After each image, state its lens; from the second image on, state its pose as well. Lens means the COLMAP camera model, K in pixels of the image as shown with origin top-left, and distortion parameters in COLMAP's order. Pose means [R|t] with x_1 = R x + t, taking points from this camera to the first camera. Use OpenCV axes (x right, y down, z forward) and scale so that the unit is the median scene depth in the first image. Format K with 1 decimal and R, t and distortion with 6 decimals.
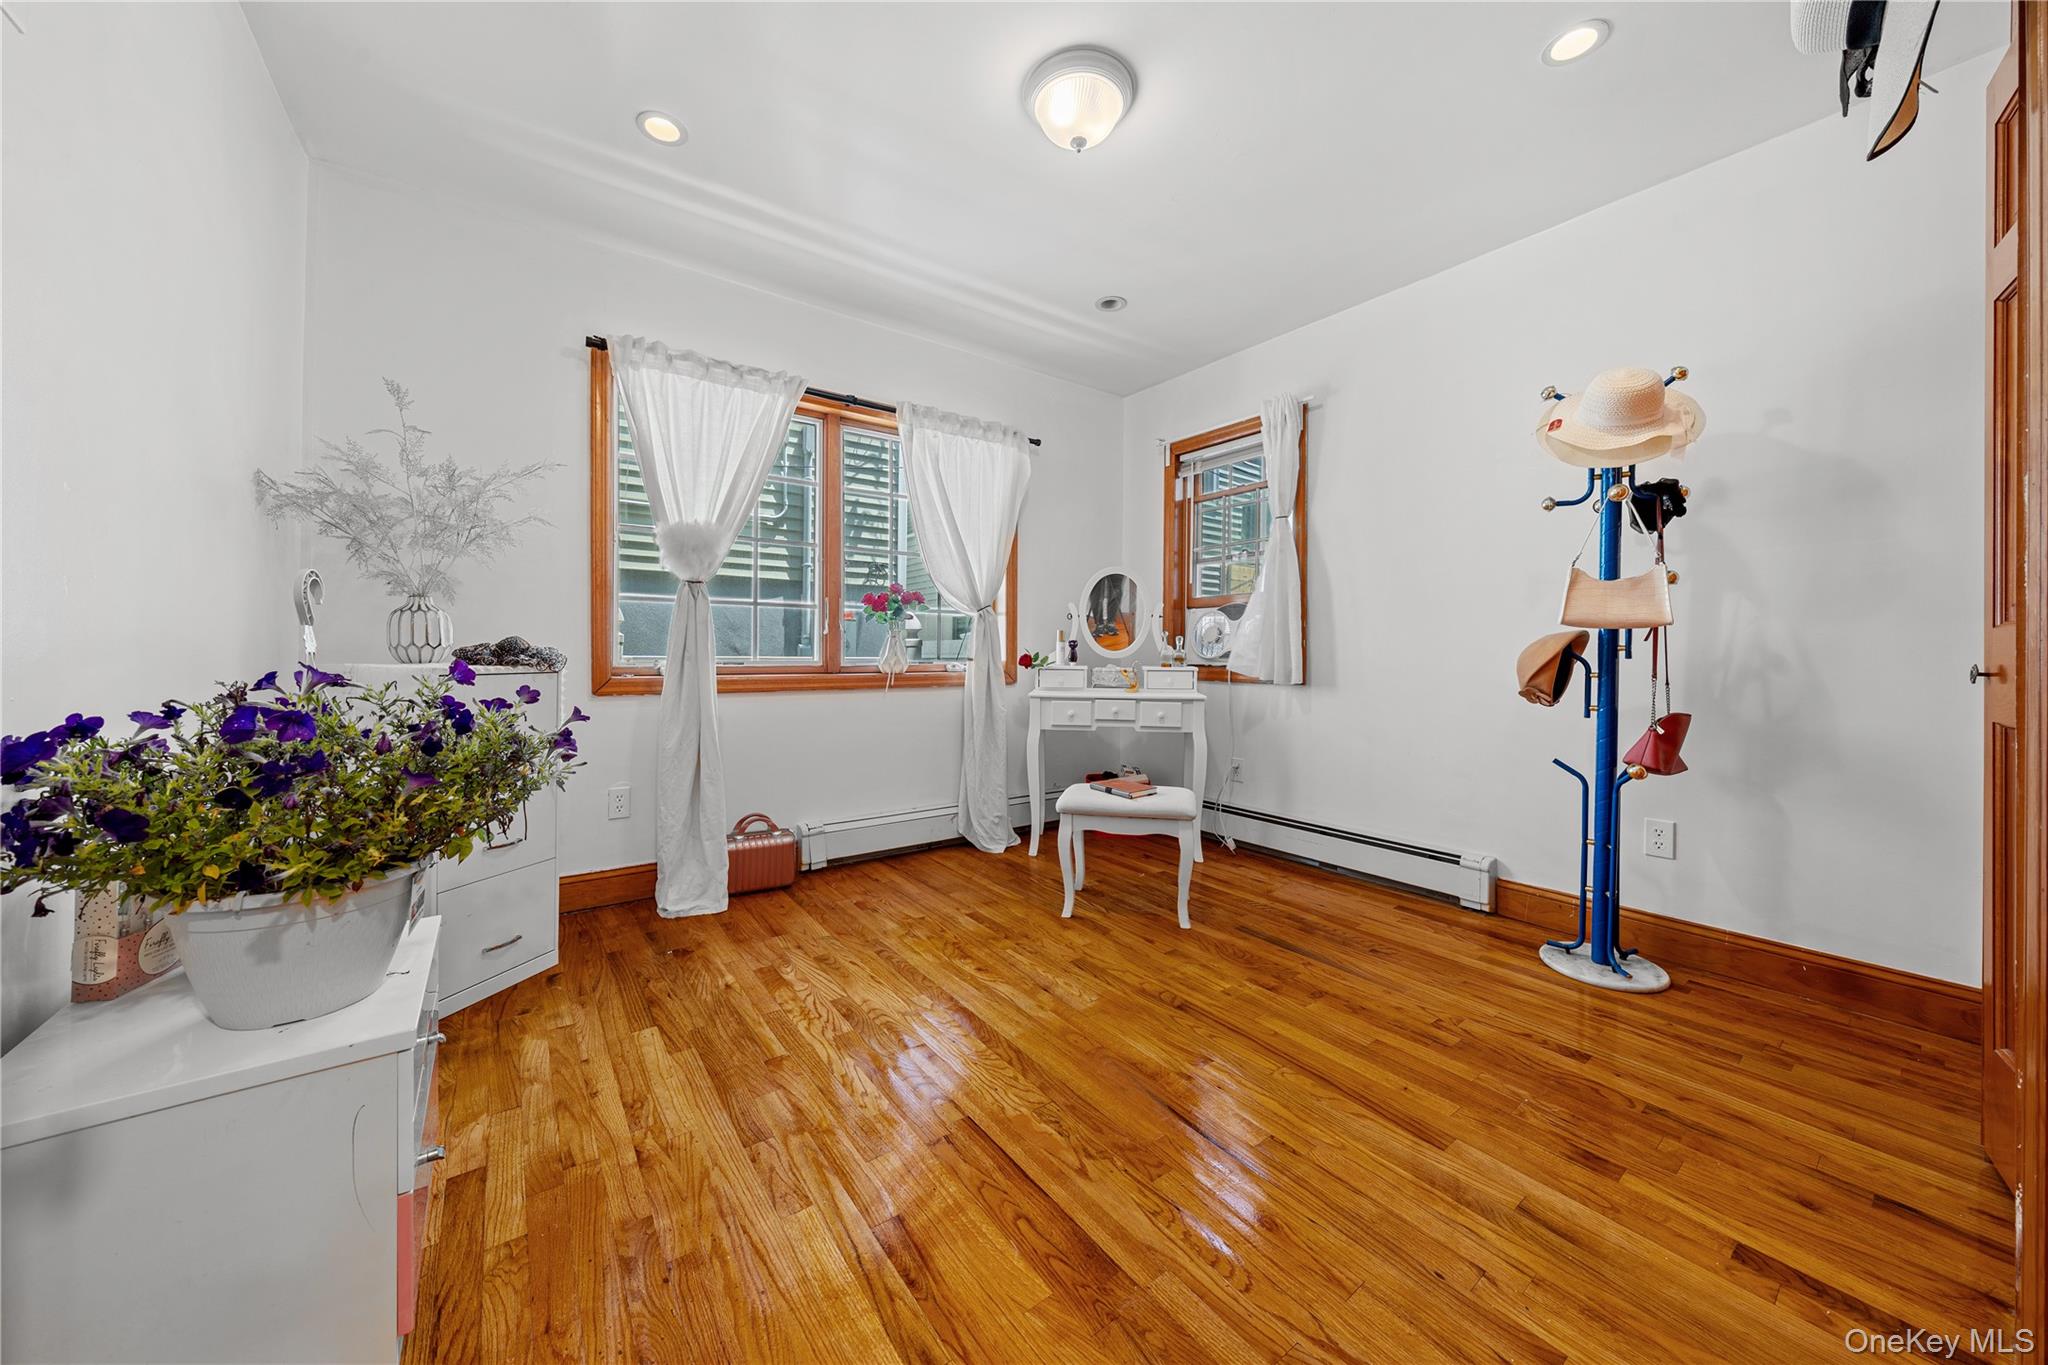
lens RADIAL K [[703.0, 0, 1010.9], [0, 703.0, 655.1], [0, 0, 1]] dist [0.010668, -0.003300]
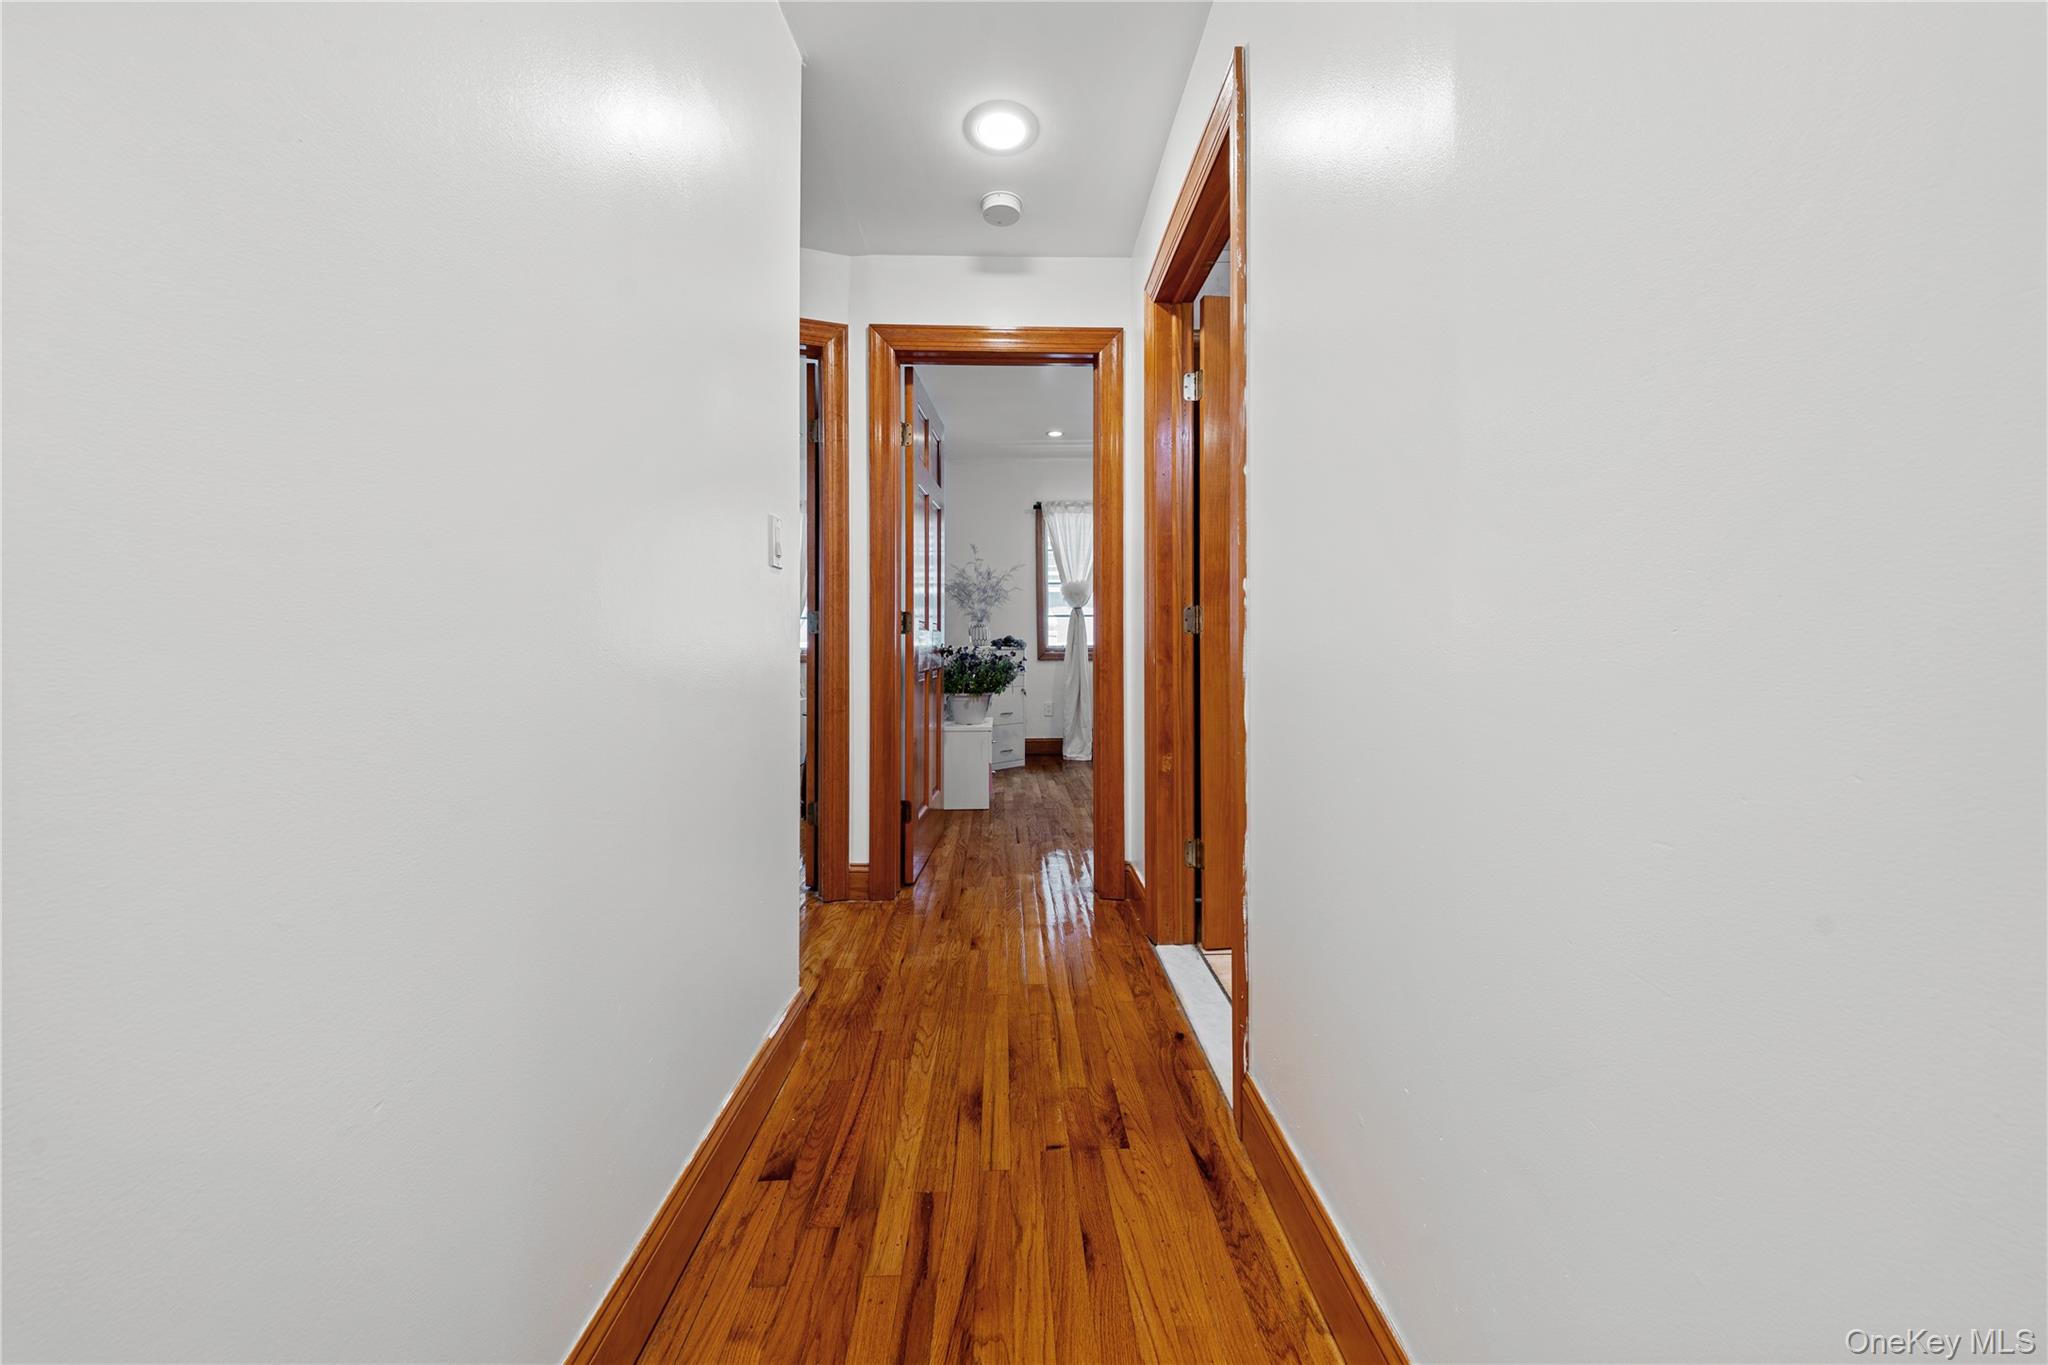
lens RADIAL K [[703.0, 0, 1034.3], [0, 703.0, 637.0], [0, 0, 1]] dist [0.010668, -0.003300]
pose [[0.838741, -0.012351, -0.544391, 0.648843], [0.008689, 0.999919, -0.009298, 0.003281], [0.544462, 0.003069, 0.838780, -0.928445]]
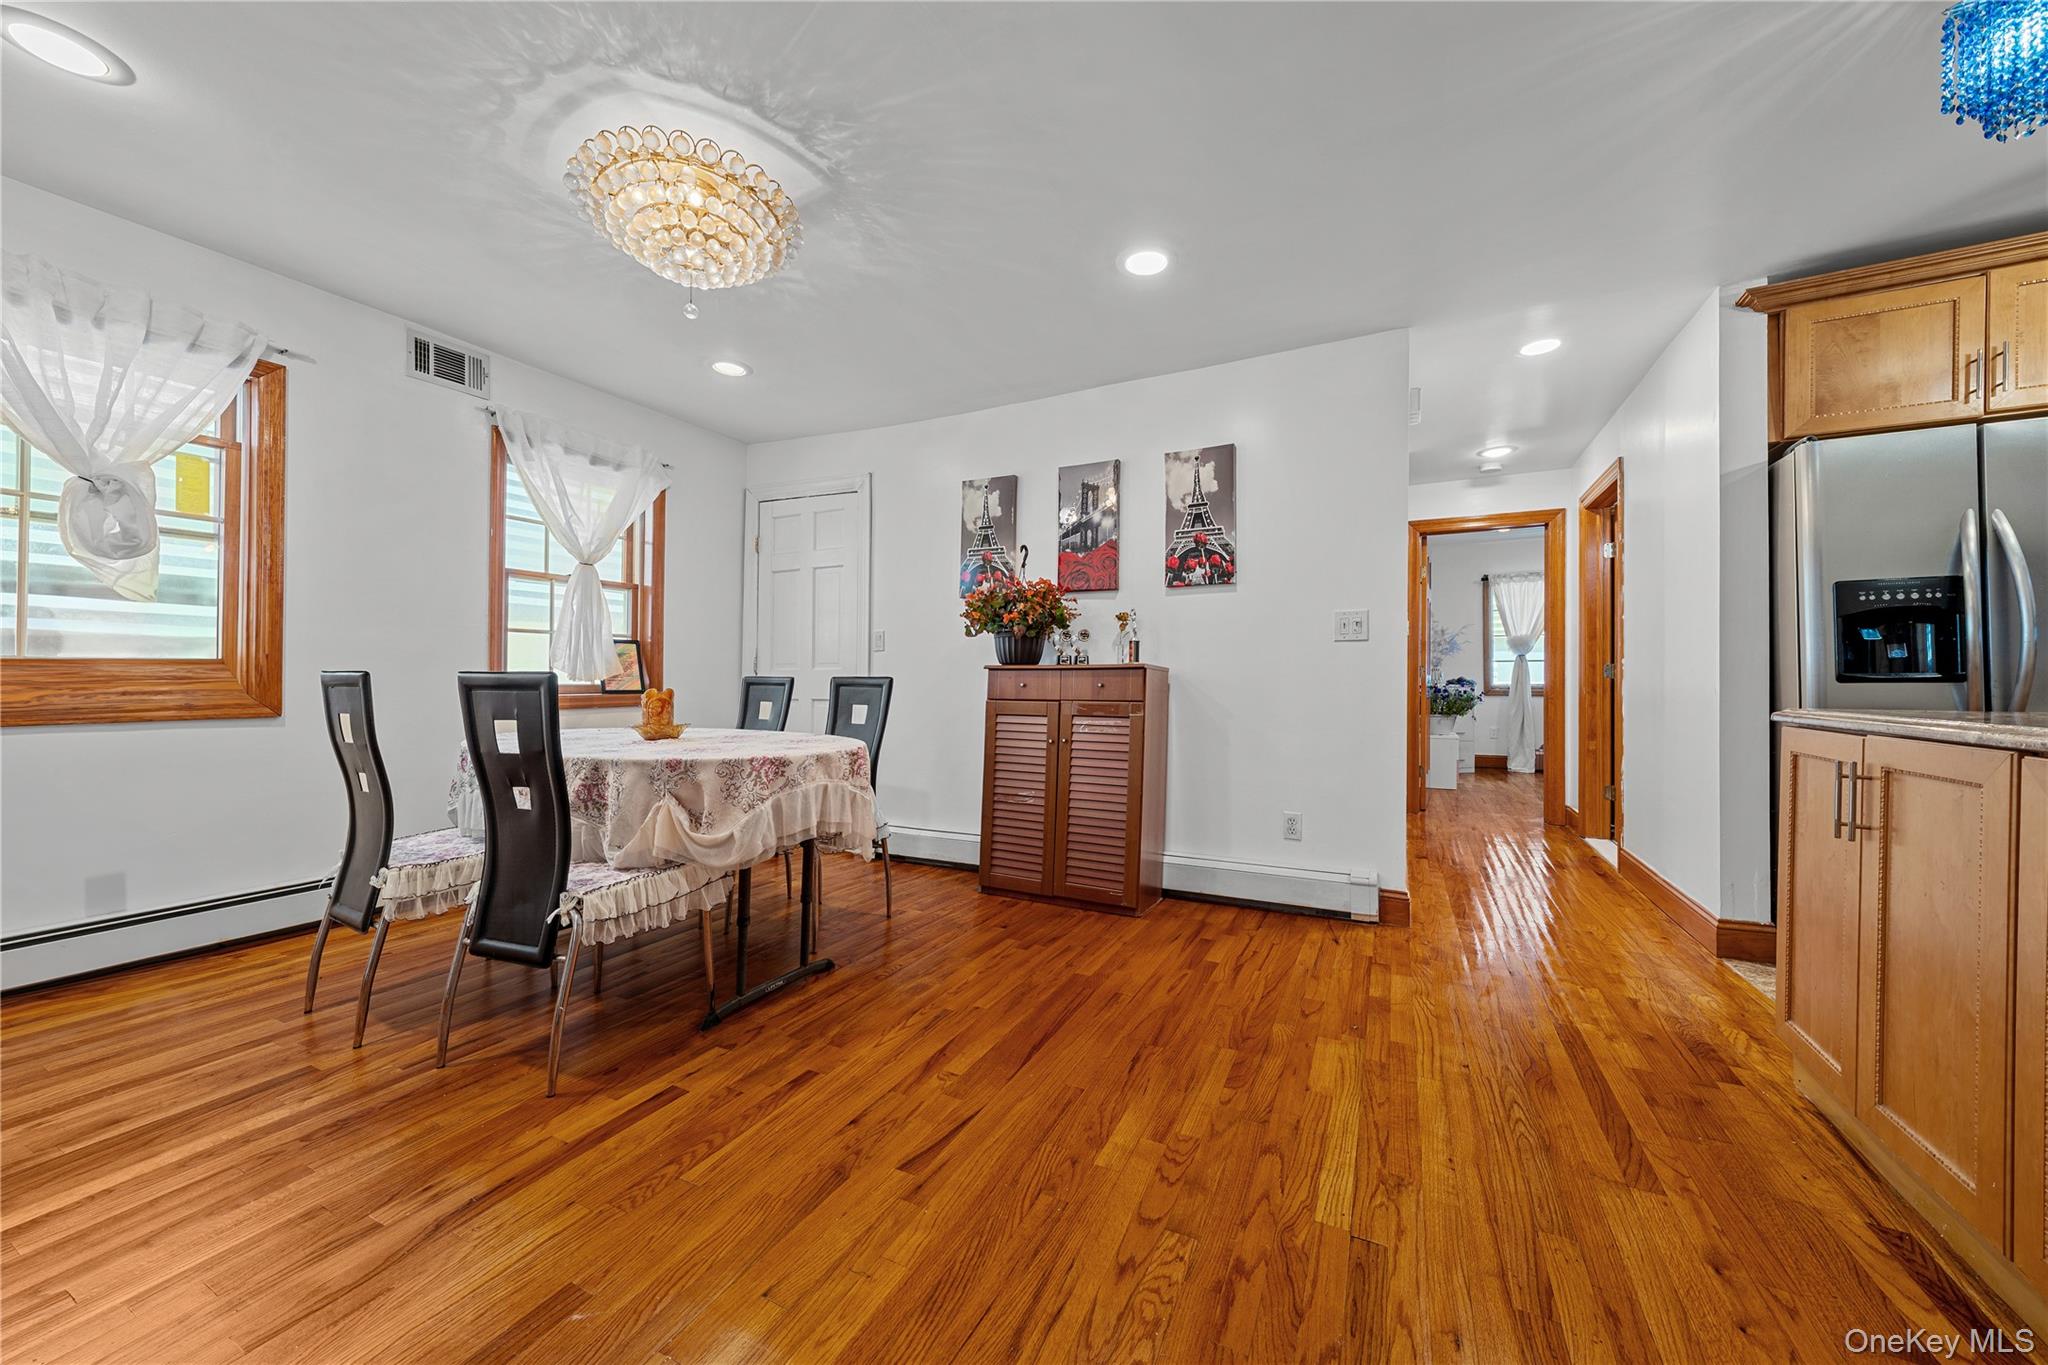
lens RADIAL K [[703.0, 0, 1034.4], [0, 703.0, 674.4], [0, 0, 1]] dist [0.010668, -0.003300]
pose [[0.455296, -0.011066, -0.890271, 1.225479], [0.001030, 0.999929, -0.011902, 0.001325], [0.890339, 0.004503, 0.455275, -2.098792]]
